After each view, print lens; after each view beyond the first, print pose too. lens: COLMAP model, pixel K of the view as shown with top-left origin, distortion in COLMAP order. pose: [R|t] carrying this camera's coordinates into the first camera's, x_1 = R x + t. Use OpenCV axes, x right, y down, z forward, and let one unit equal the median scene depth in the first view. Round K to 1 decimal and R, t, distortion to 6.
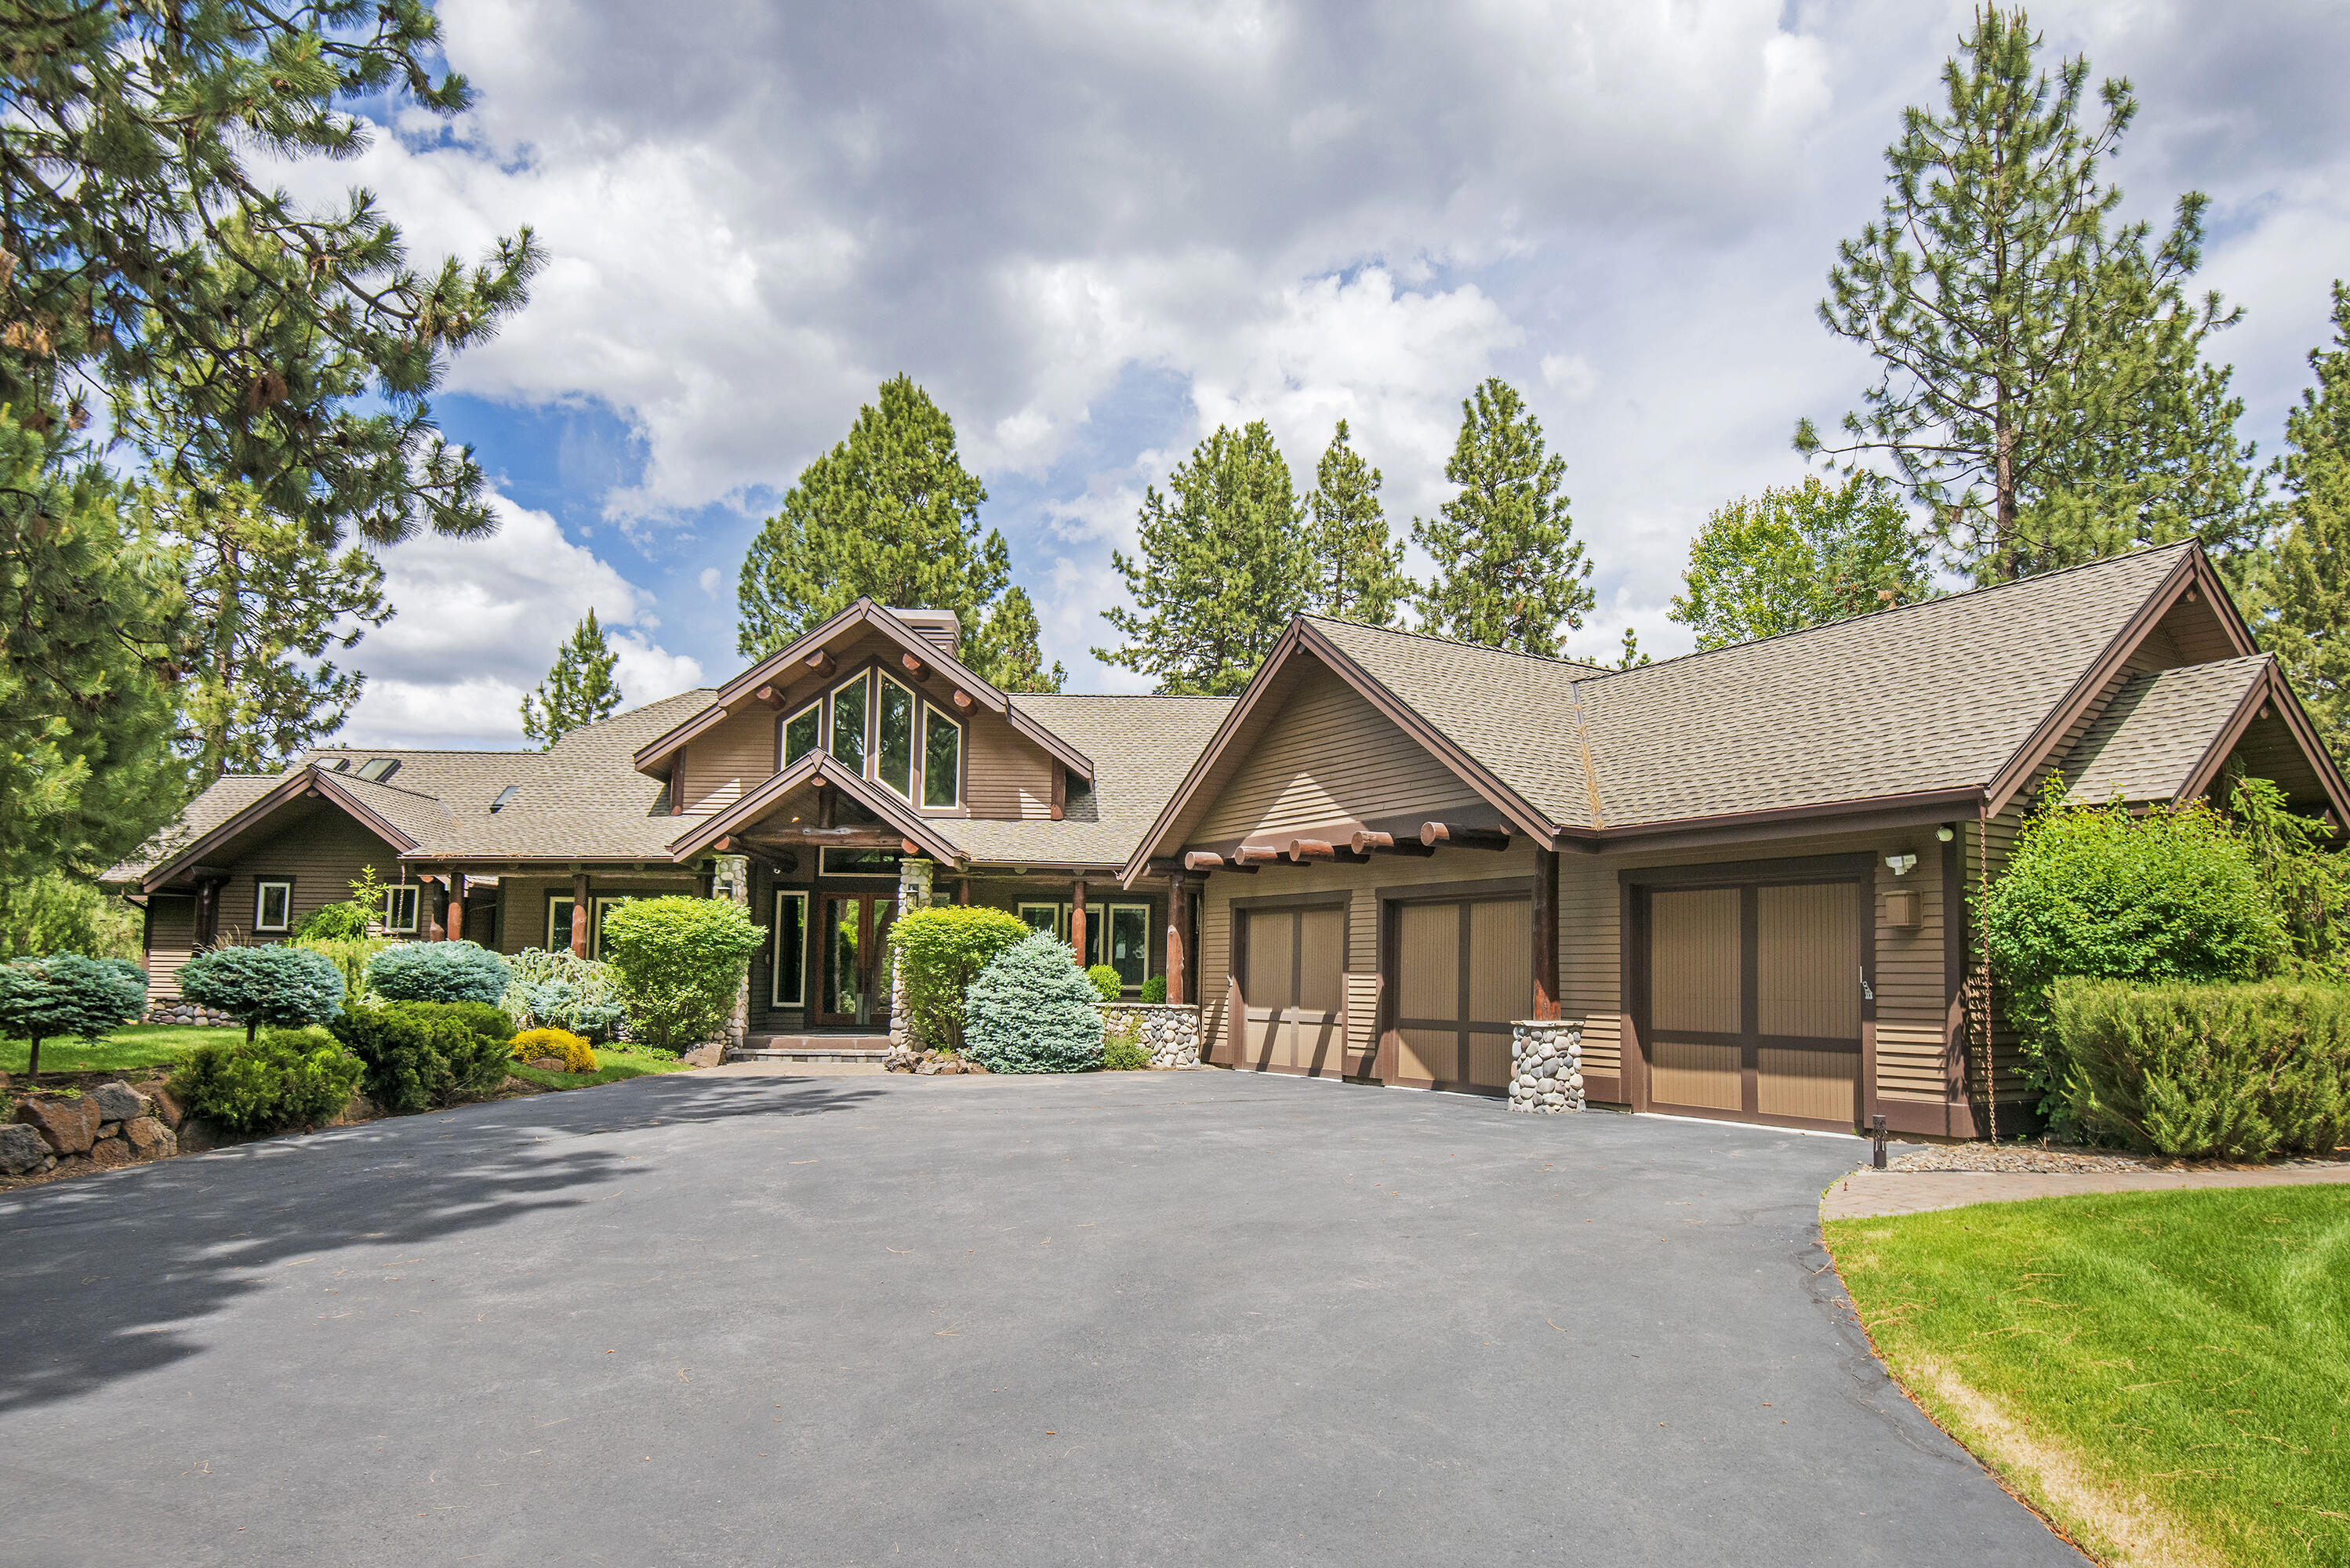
lens RADIAL K [[2294.9, 0, 1175.0], [0, 2294.9, 784.0], [0, 0, 1]] dist [0.006194, 0.001988]
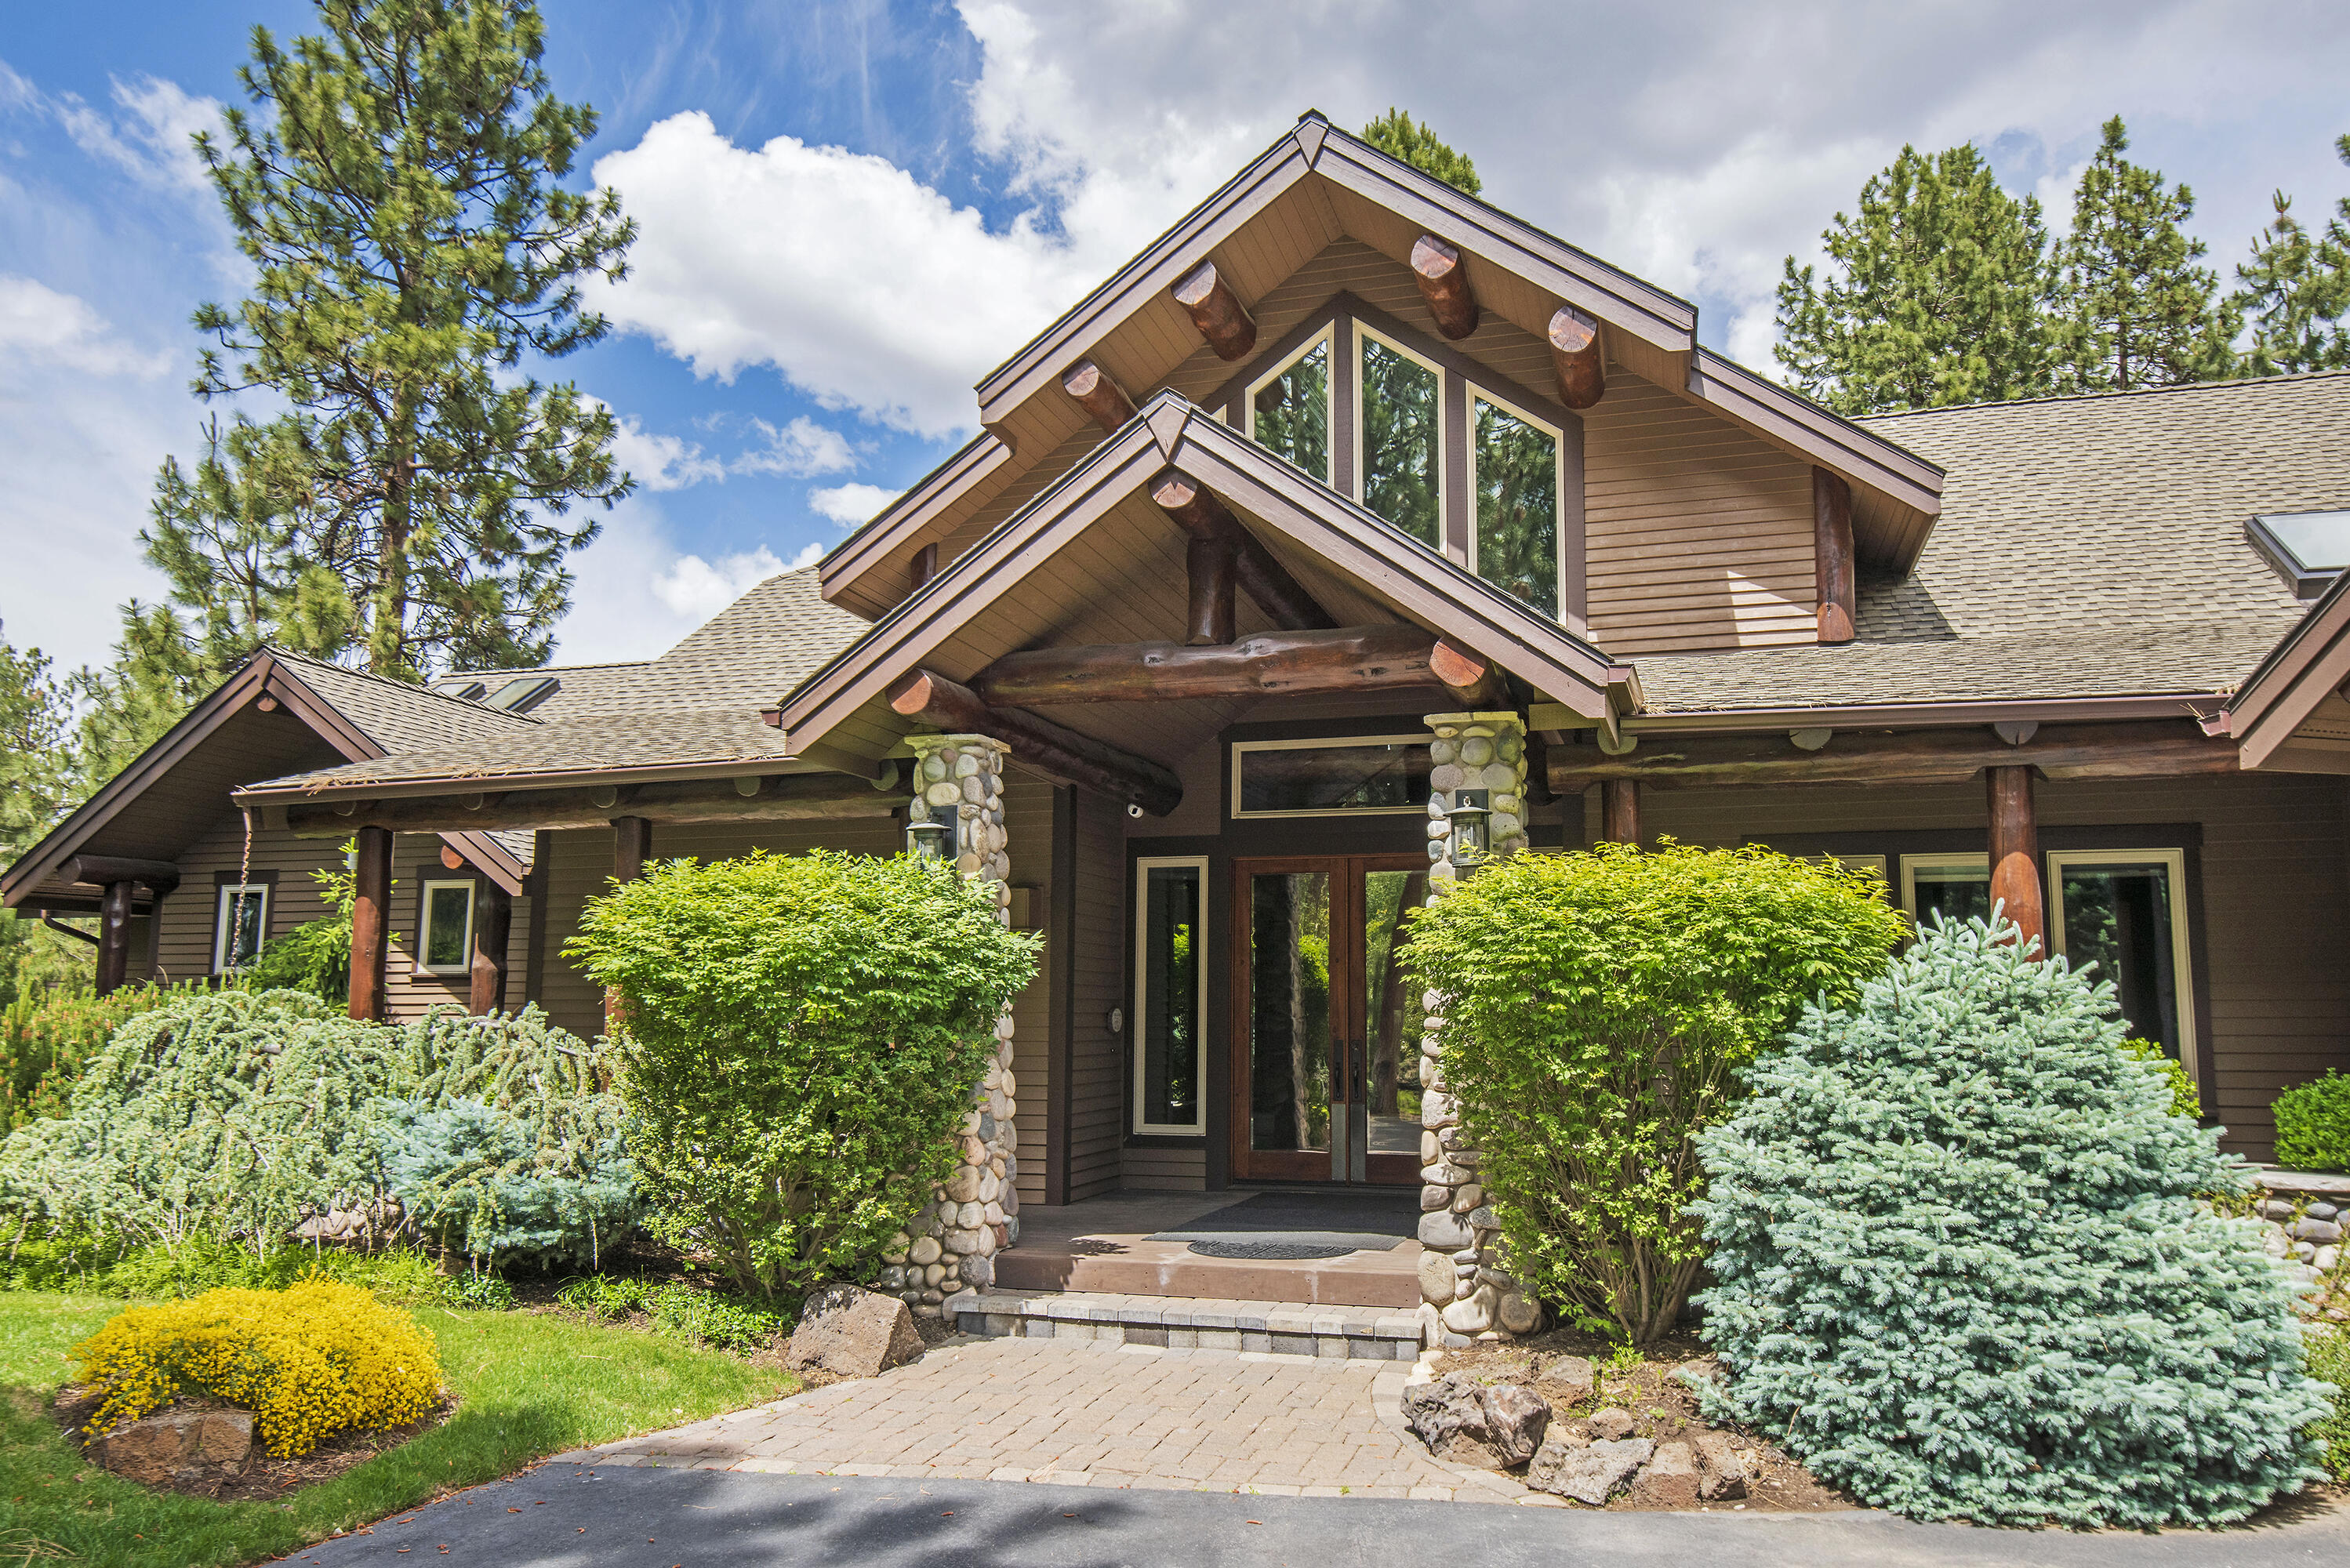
lens RADIAL K [[1692.9, 0, 1175.0], [0, 1692.9, 784.0], [0, 0, 1]] dist [0.028980, -0.005069]
pose [[0.965894, -0.046048, -0.254810, -0.093592], [0.033858, 0.998072, -0.052024, 0.053729], [0.256714, 0.041623, 0.965591, 0.759711]]
